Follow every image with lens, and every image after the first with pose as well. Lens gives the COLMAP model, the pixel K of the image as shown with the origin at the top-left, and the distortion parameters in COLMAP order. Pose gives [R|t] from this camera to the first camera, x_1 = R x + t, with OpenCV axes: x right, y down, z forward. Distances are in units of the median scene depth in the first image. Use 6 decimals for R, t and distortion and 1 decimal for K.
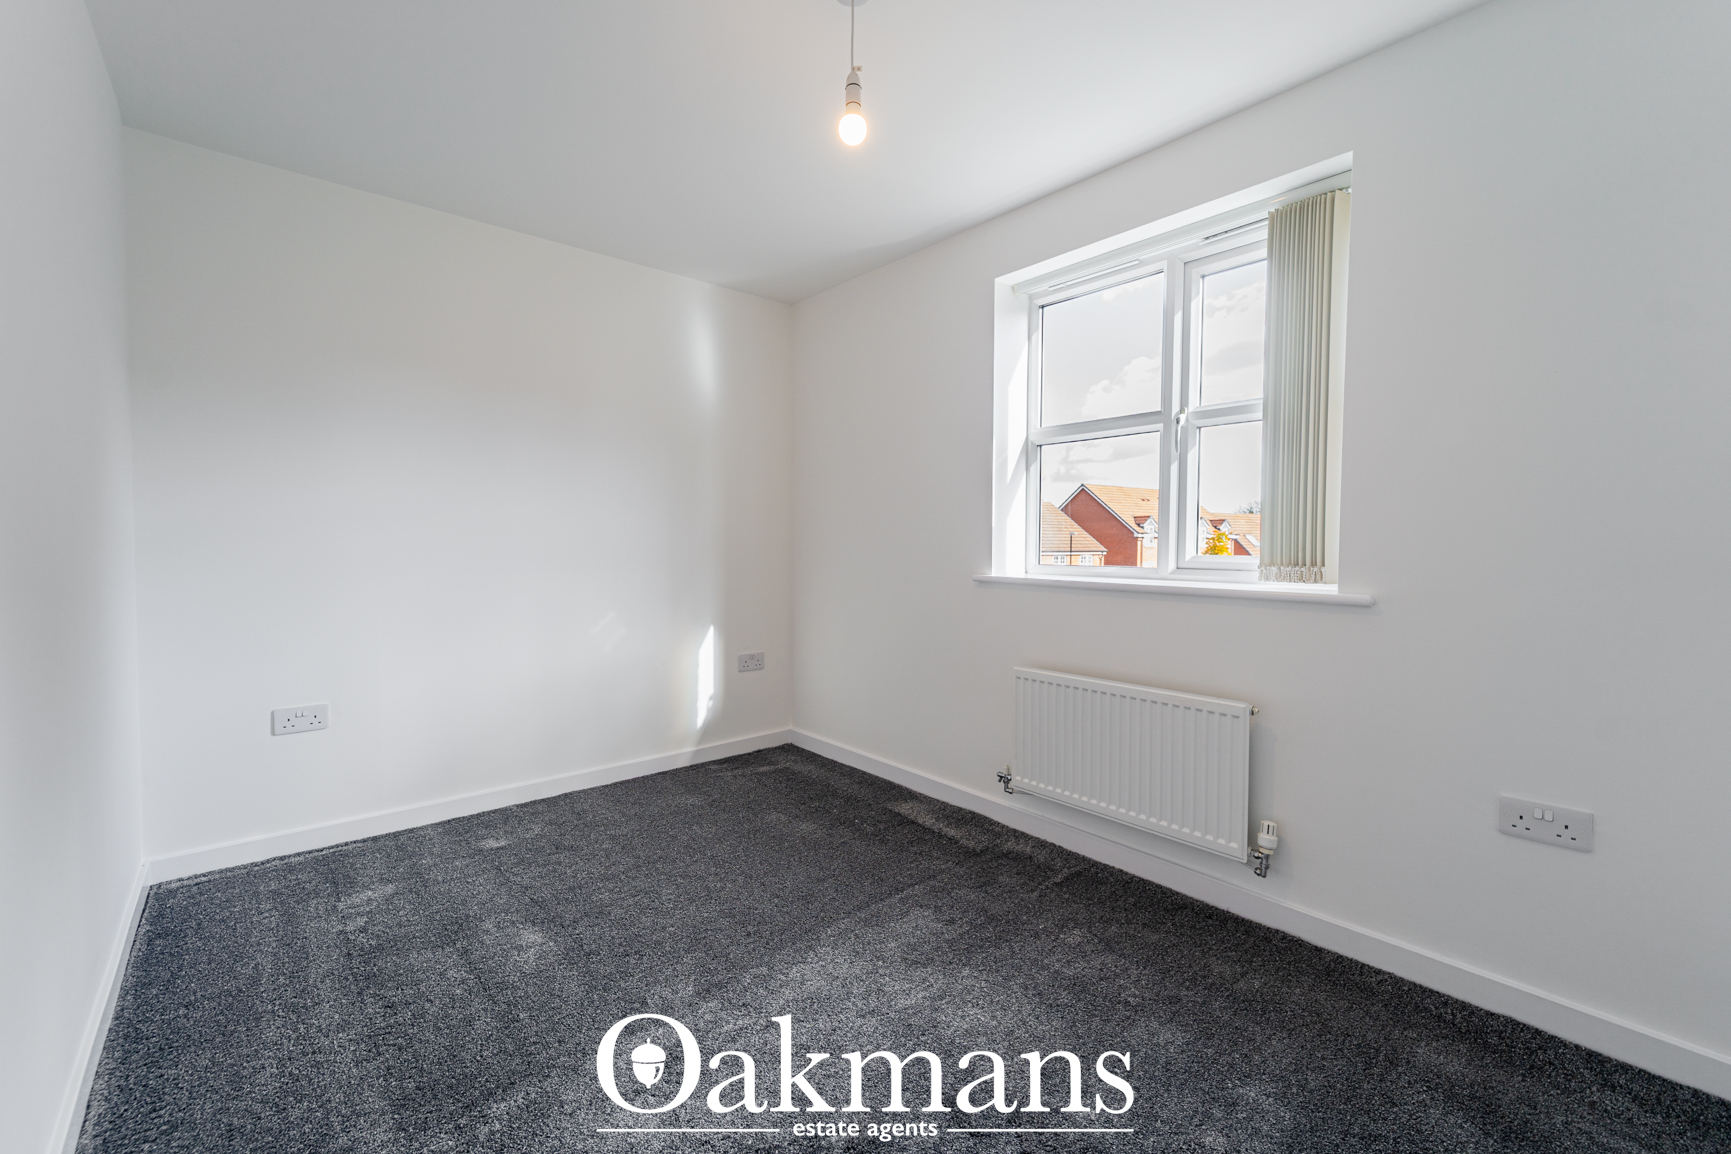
lens RADIAL K [[707.4, 0, 867.1], [0, 707.4, 572.3], [0, 0, 1]] dist [0.007445, -0.003588]
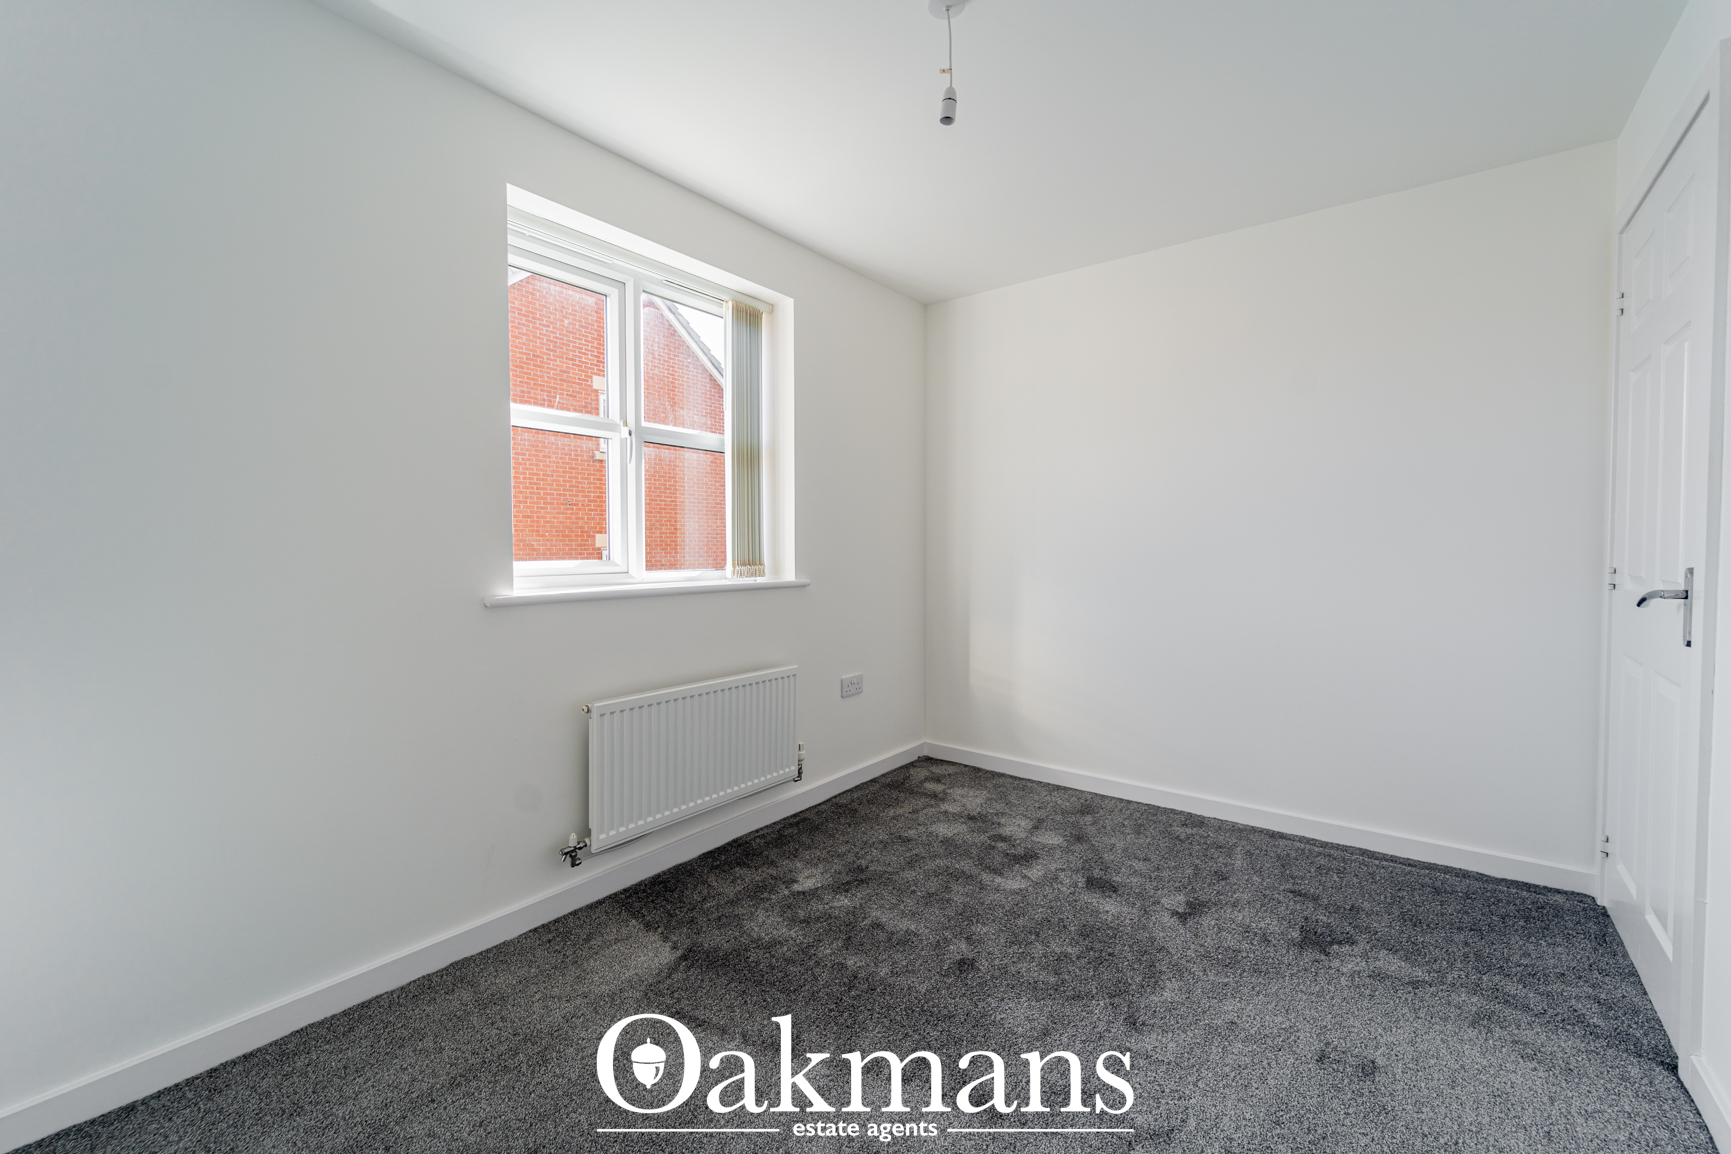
lens RADIAL K [[749.5, 0, 865.5], [0, 749.5, 567.4], [0, 0, 1]] dist [0.000847, -0.000574]
pose [[-0.230683, -0.028626, 0.972608, -0.886921], [0.042758, 0.998303, 0.039523, -0.053266], [-0.972089, 0.050704, -0.229067, 1.128121]]
